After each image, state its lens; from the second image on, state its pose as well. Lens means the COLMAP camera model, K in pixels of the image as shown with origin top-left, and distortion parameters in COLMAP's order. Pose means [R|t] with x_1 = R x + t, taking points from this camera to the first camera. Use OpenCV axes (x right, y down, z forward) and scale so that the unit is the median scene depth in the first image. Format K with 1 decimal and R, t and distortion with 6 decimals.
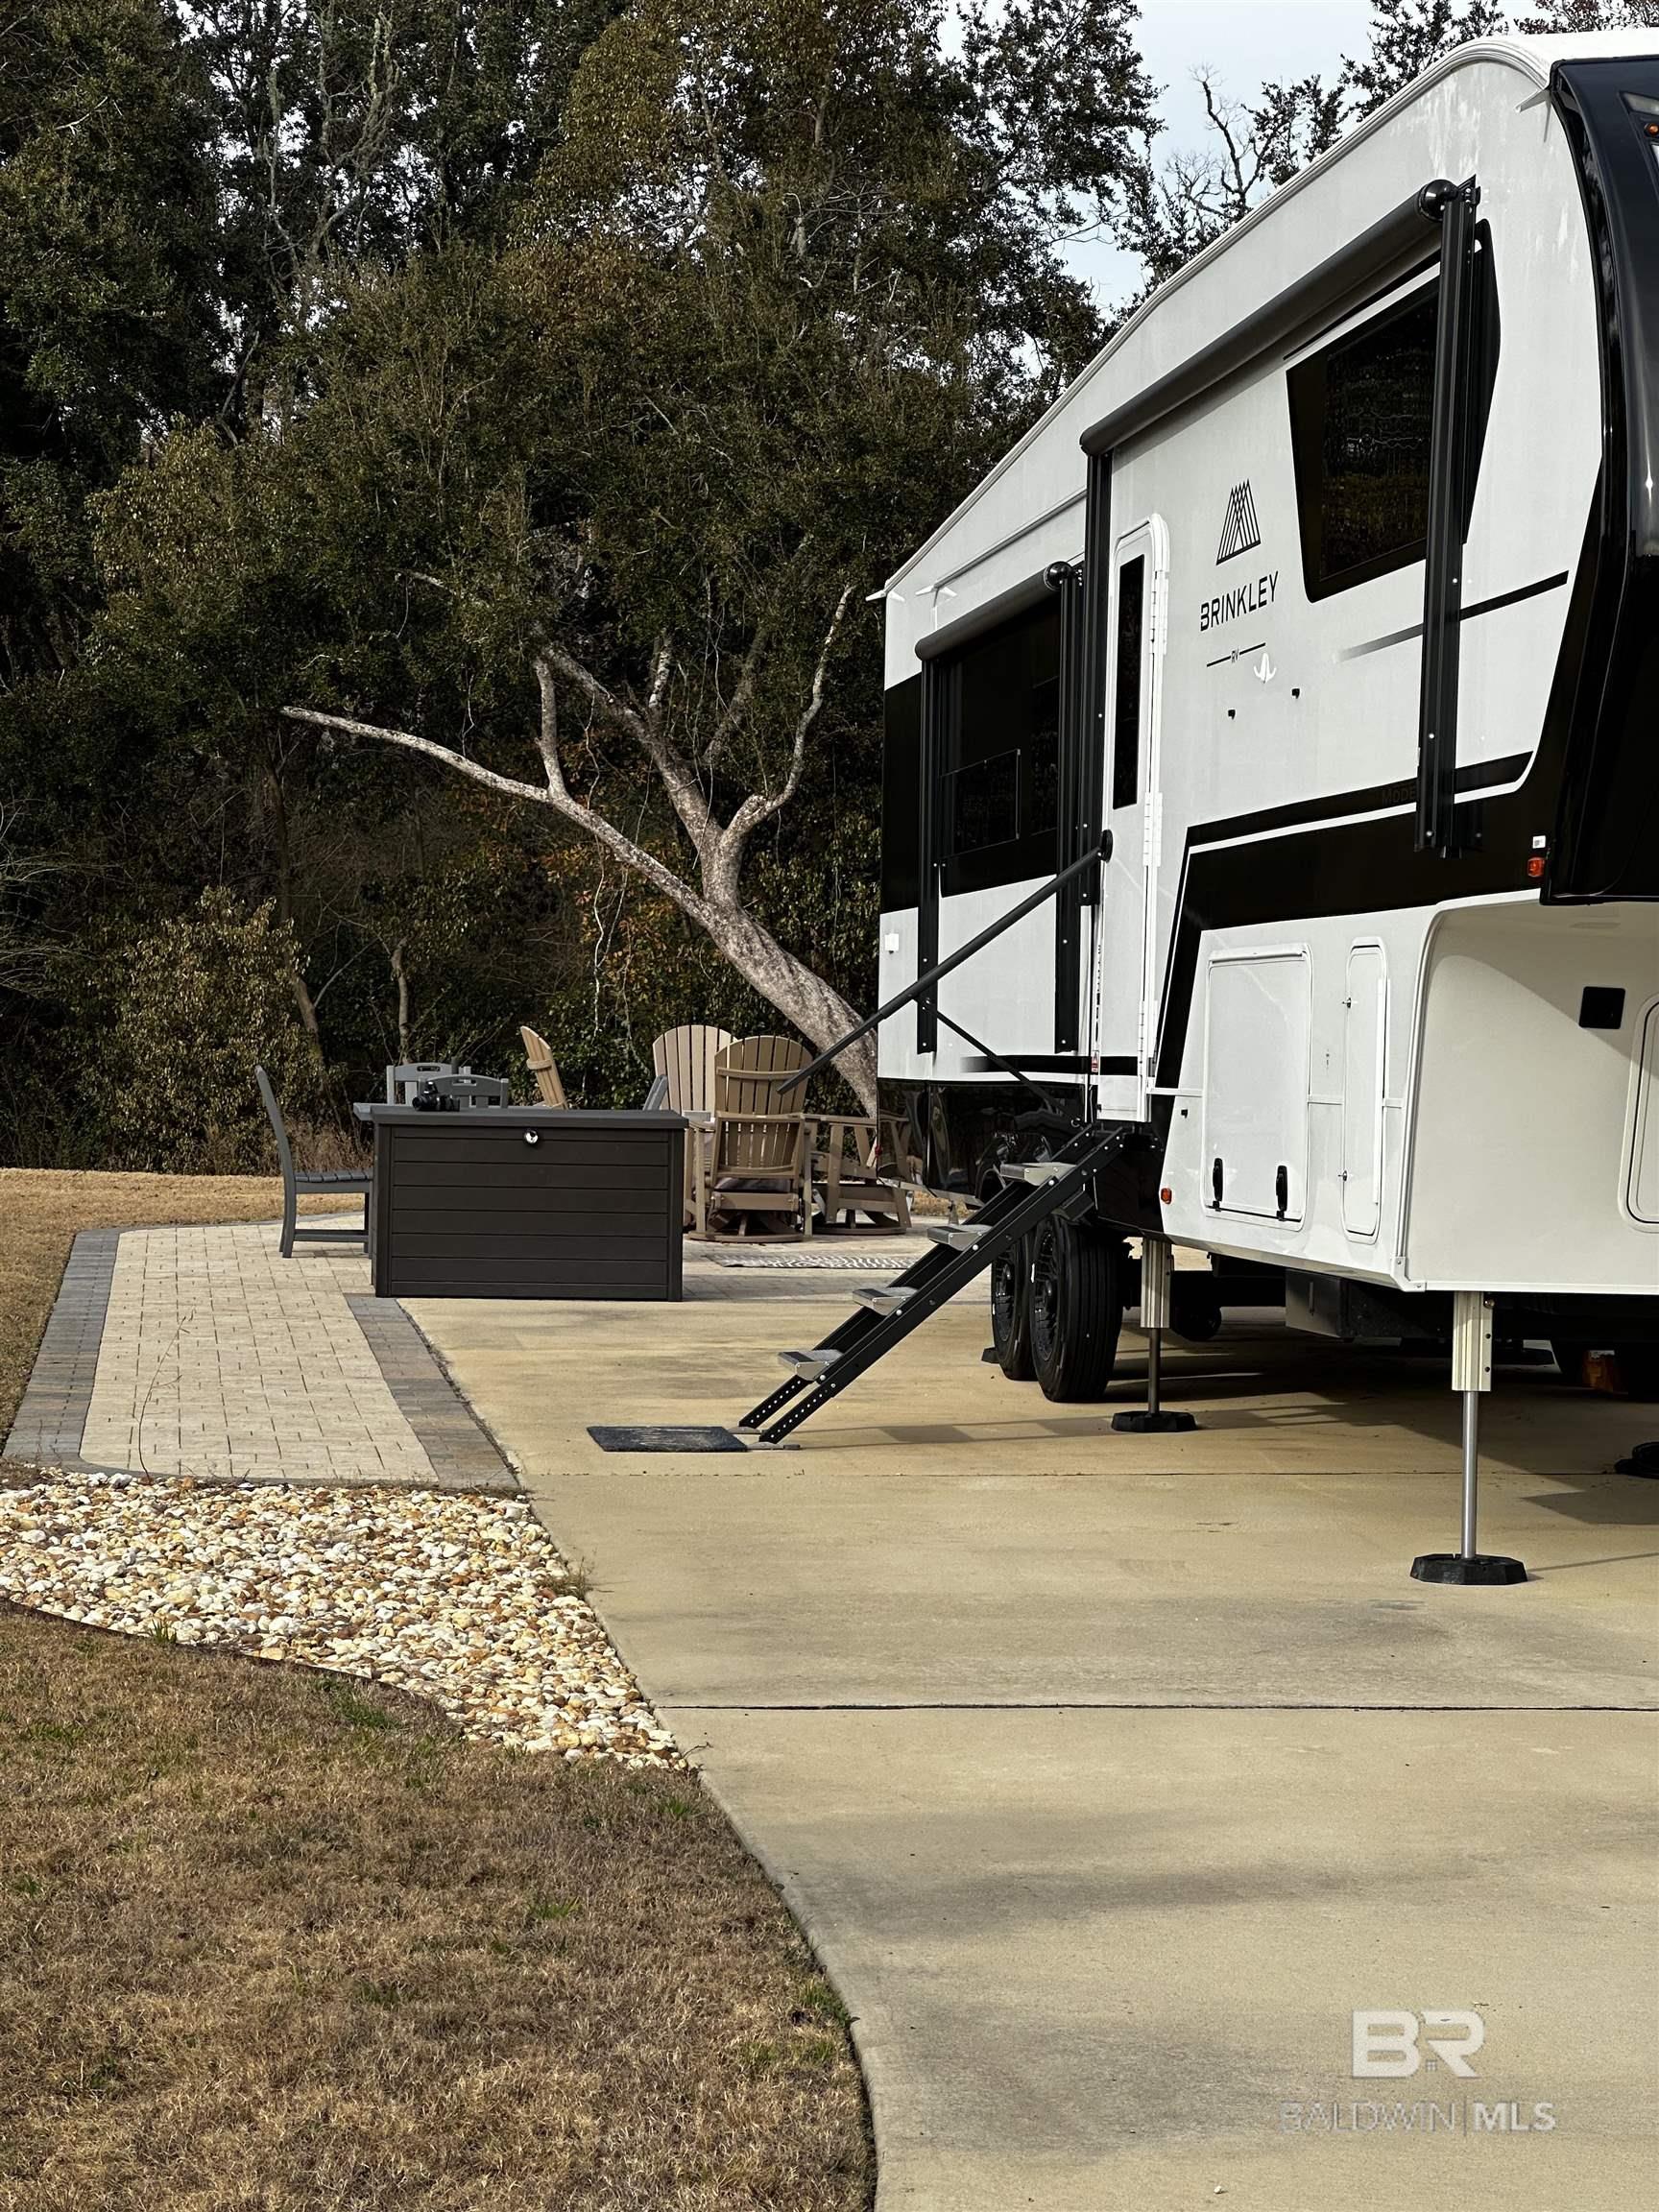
lens RADIAL K [[5001.6, 0, 828.6], [0, 5001.6, 1103.0], [0, 0, 1]] dist [0.358246, 0.000000]
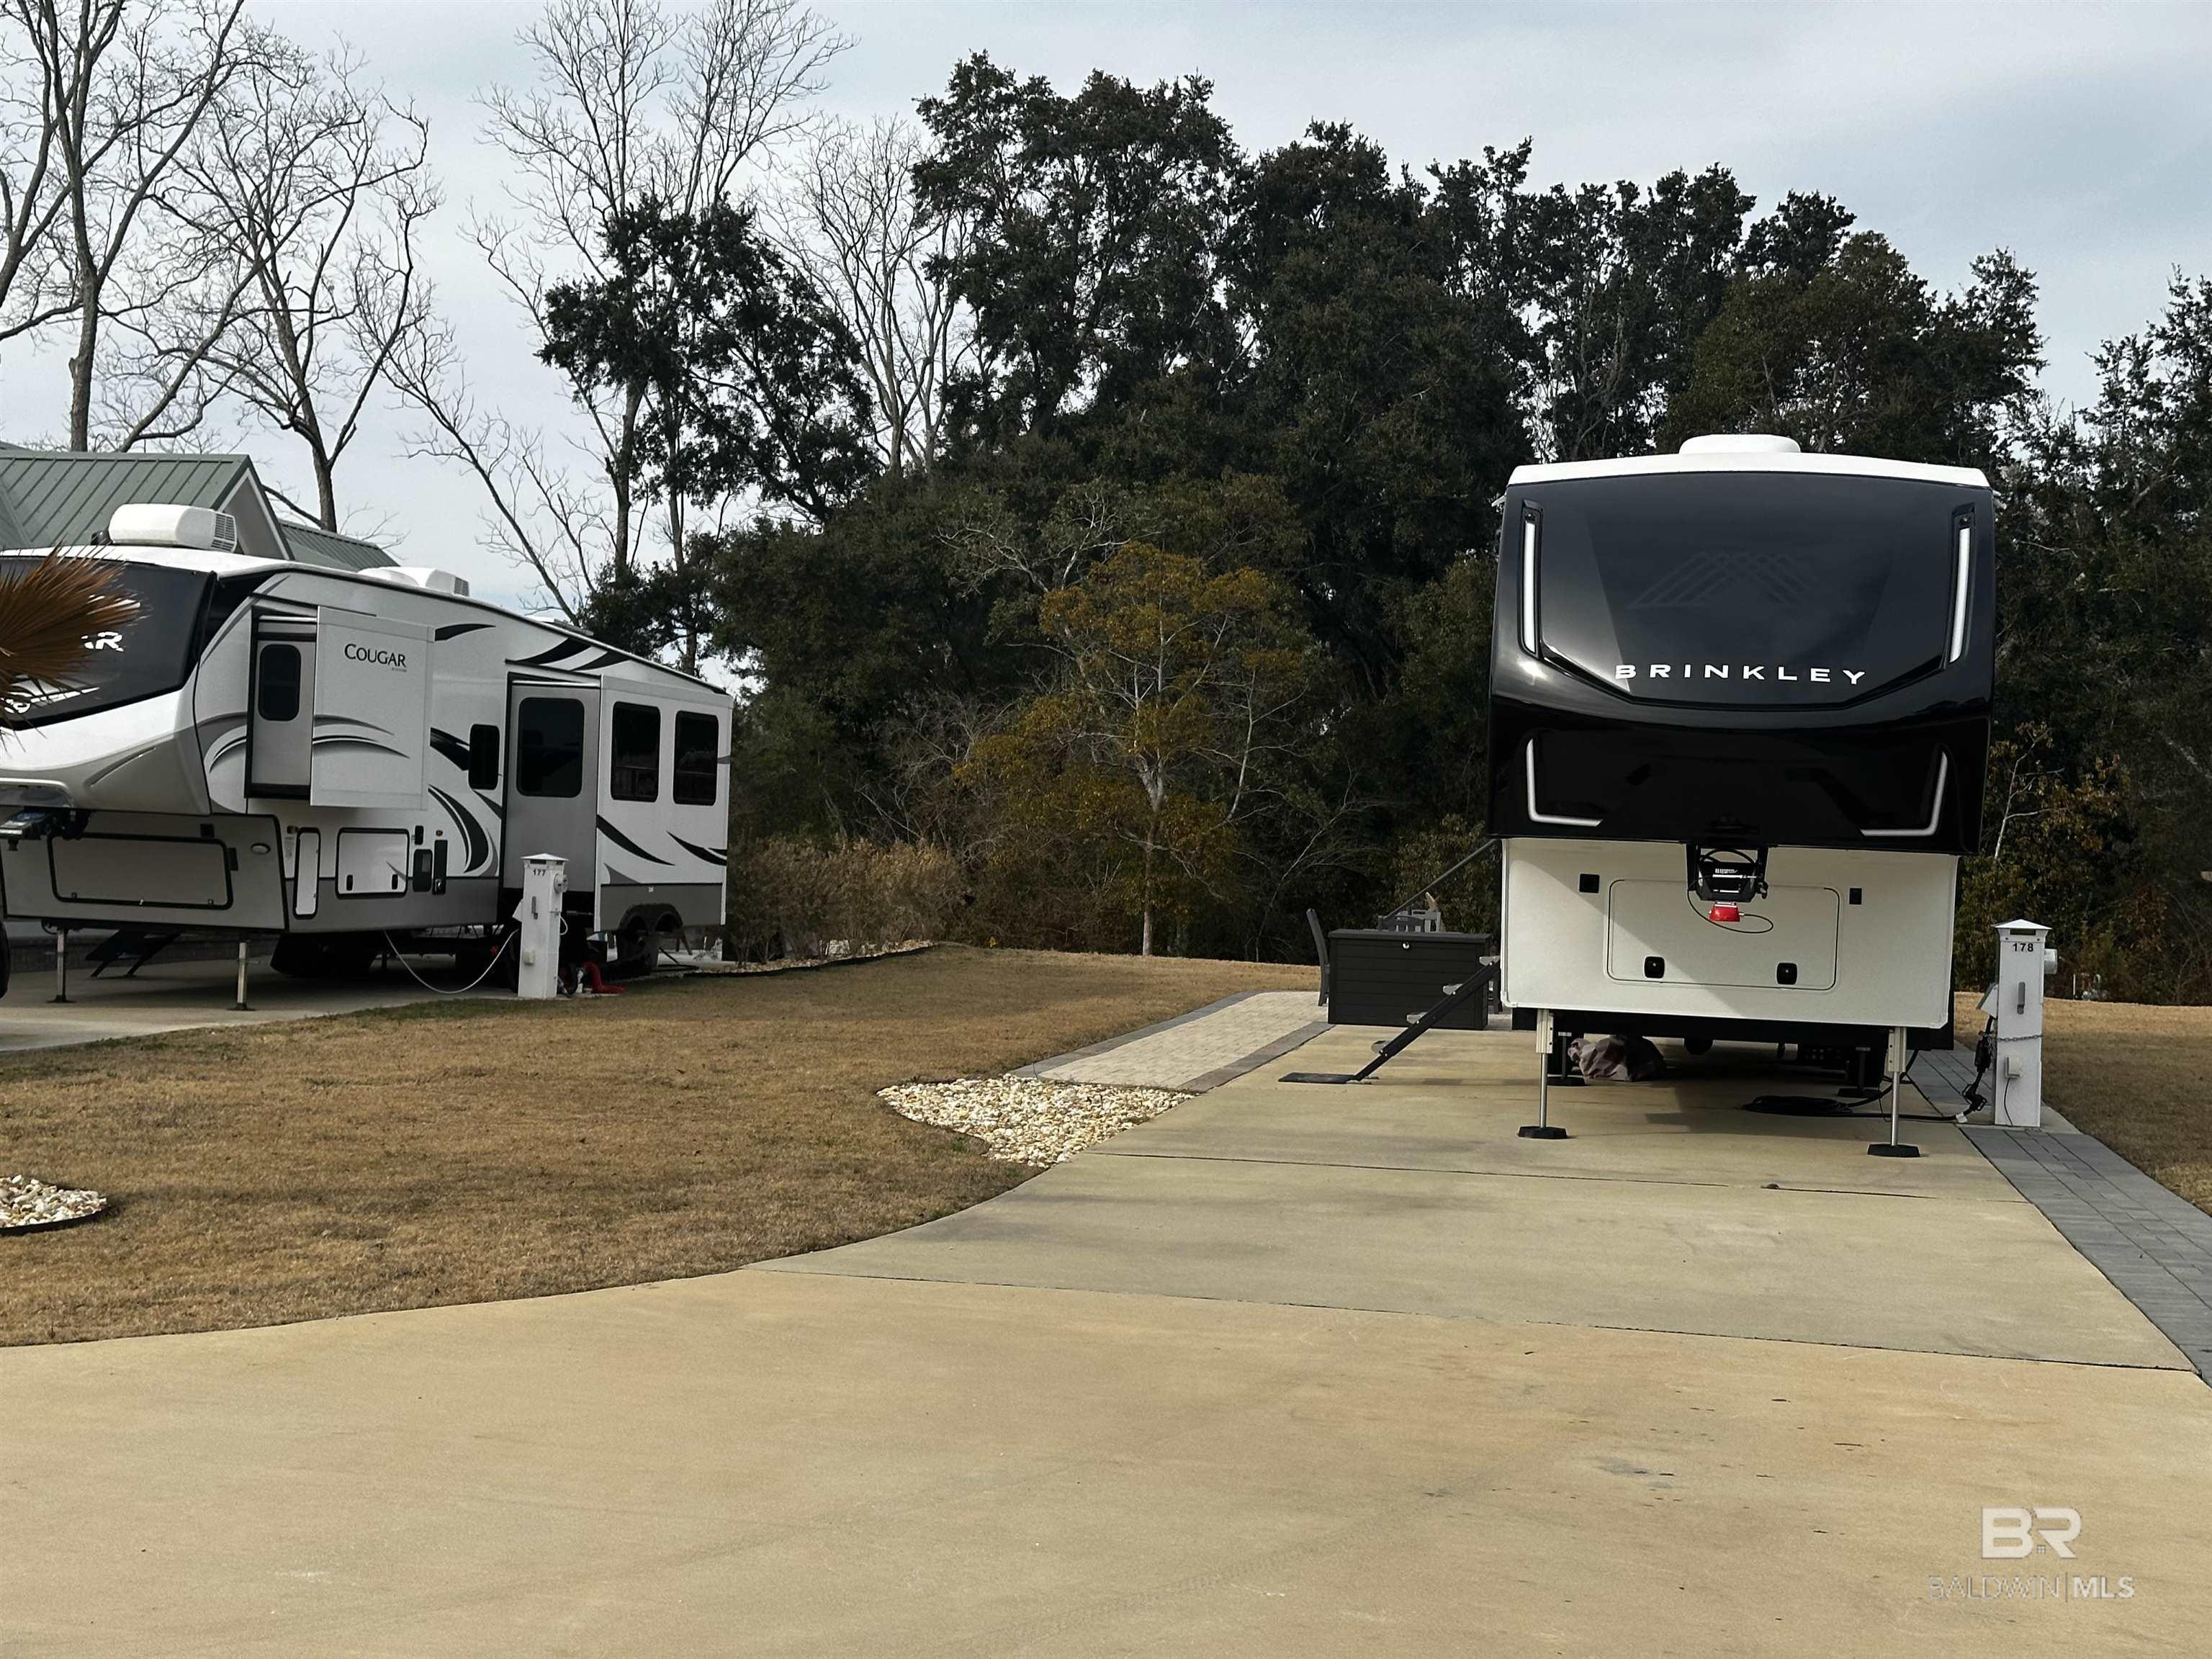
lens RADIAL K [[3090.0, 0, 1106.4], [0, 3090.0, 834.9], [0, 0, 1]] dist [-0.027247, 0.000000]
pose [[0.955321, -0.003547, -0.295549, 0.071130], [-0.006383, 0.999447, -0.032625, 0.001186], [0.295501, 0.033054, 0.954770, -0.077220]]
